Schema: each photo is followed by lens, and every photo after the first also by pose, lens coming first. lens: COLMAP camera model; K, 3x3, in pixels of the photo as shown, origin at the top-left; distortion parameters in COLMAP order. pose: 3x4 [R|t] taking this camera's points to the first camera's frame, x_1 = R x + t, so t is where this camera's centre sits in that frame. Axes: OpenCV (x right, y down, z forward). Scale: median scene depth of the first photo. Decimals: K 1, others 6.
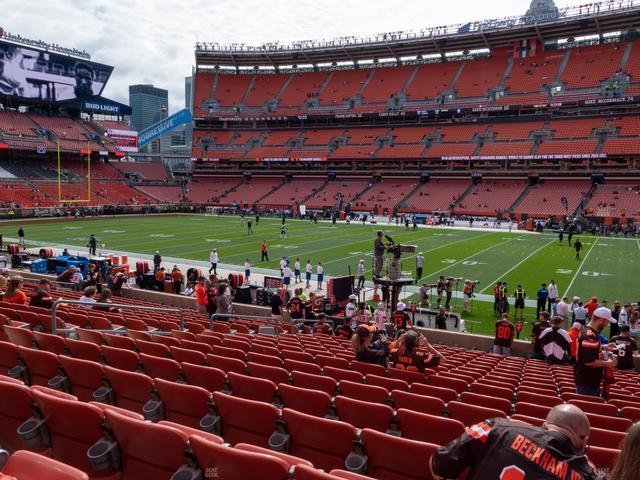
lens RADIAL K [[518.9, 0, 324.8], [0, 518.9, 242.1], [0, 0, 1]] dist [-0.022833, 0.053273]
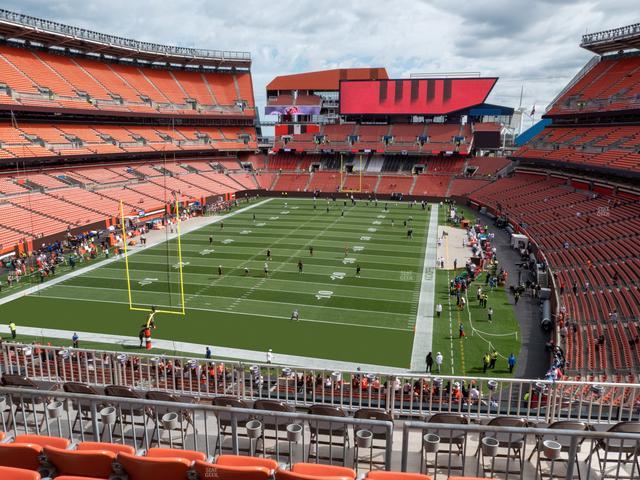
lens RADIAL K [[523.1, 0, 320.7], [0, 523.1, 237.0], [0, 0, 1]] dist [-0.009695, 0.040785]
pose [[0.287573, 0.180193, -0.940655, 0.700025], [-0.104703, 0.982170, 0.156137, -0.118772], [0.952018, 0.053589, 0.301313, 0.253703]]
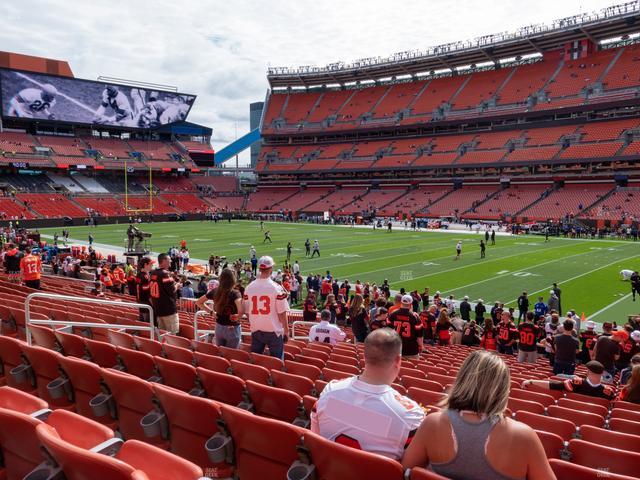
lens RADIAL K [[518.9, 0, 324.1], [0, 518.9, 238.4], [0, 0, 1]] dist [-0.022833, 0.053273]
pose [[0.970959, 0.001307, -0.239240, 0.152505], [-0.006783, 0.999734, -0.022065, 0.007539], [0.239148, 0.023047, 0.970710, -0.057318]]
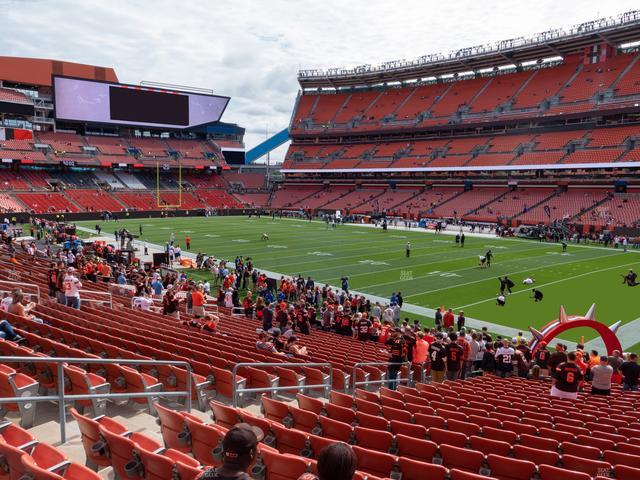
lens RADIAL K [[518.9, 0, 323.9], [0, 518.9, 240.6], [0, 0, 1]] dist [-0.022833, 0.053273]
pose [[0.945010, 0.028939, -0.325759, 0.221065], [-0.031329, 0.999507, -0.002093, 0.001284], [0.325538, 0.012184, 0.945451, -0.099574]]
